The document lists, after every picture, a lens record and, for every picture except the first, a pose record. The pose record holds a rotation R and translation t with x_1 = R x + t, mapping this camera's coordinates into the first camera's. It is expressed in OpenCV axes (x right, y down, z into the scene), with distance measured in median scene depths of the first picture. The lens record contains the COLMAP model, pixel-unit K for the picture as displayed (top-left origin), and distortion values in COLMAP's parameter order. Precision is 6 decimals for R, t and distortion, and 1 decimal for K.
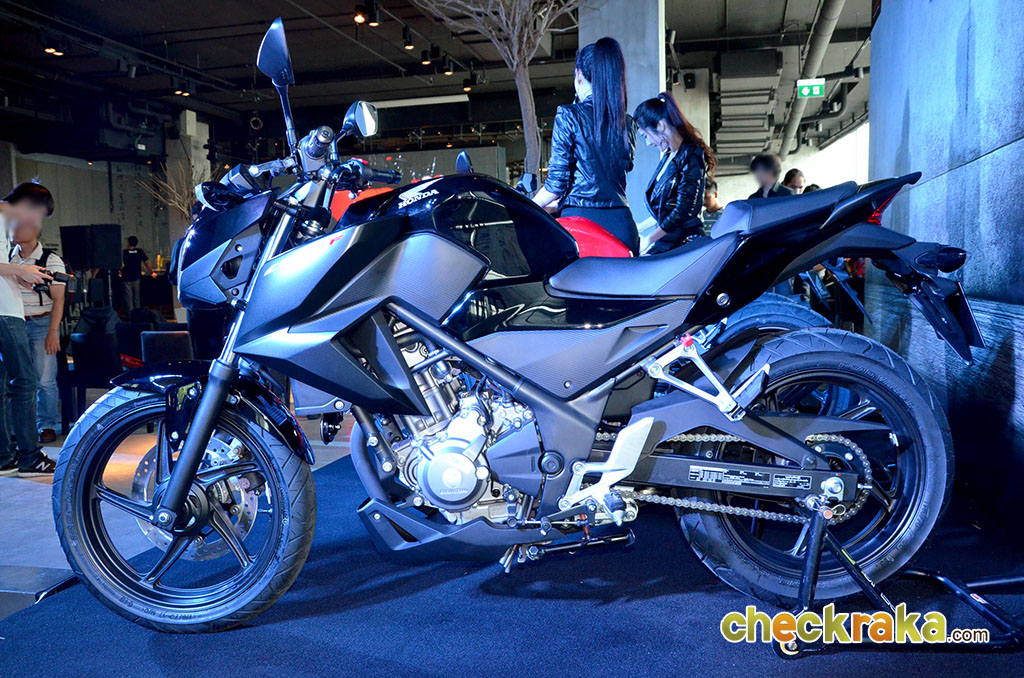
lens RADIAL K [[902.0, 0, 510.7], [0, 902.0, 358.5], [0, 0, 1]] dist [-0.006473, -0.001515]
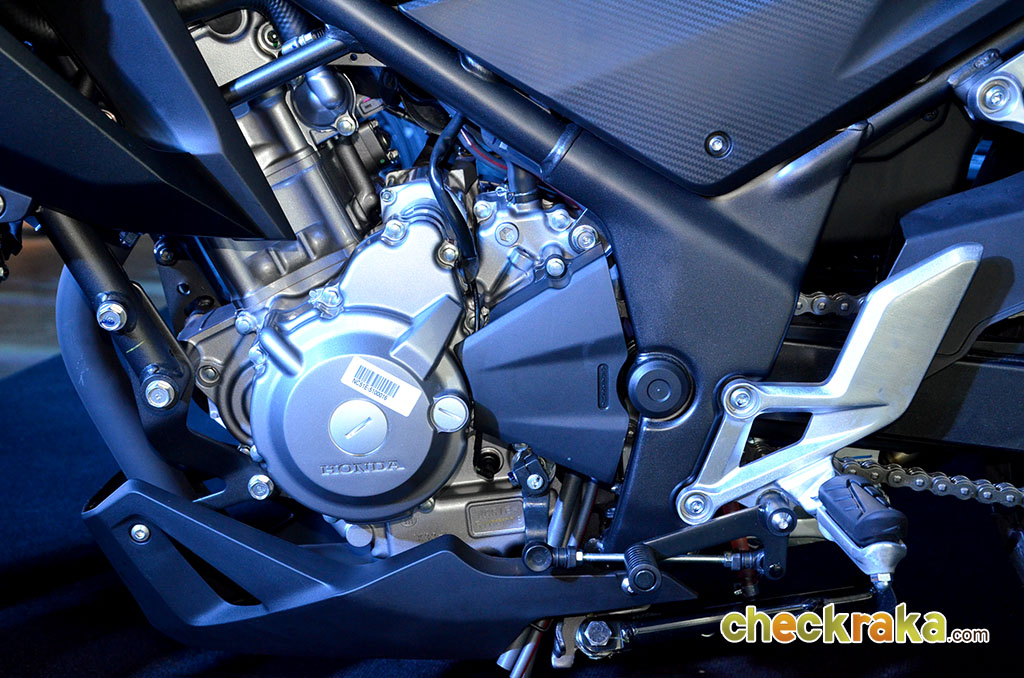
lens RADIAL K [[1663.2, 0, 512.0], [0, 1663.2, 339.0], [0, 0, 1]] dist [0.131653, 0.033105]
pose [[0.999875, 0.002988, 0.015538, -0.017882], [-0.004950, 0.991784, 0.127825, 0.021561], [-0.015029, -0.127886, 0.991675, 0.391615]]
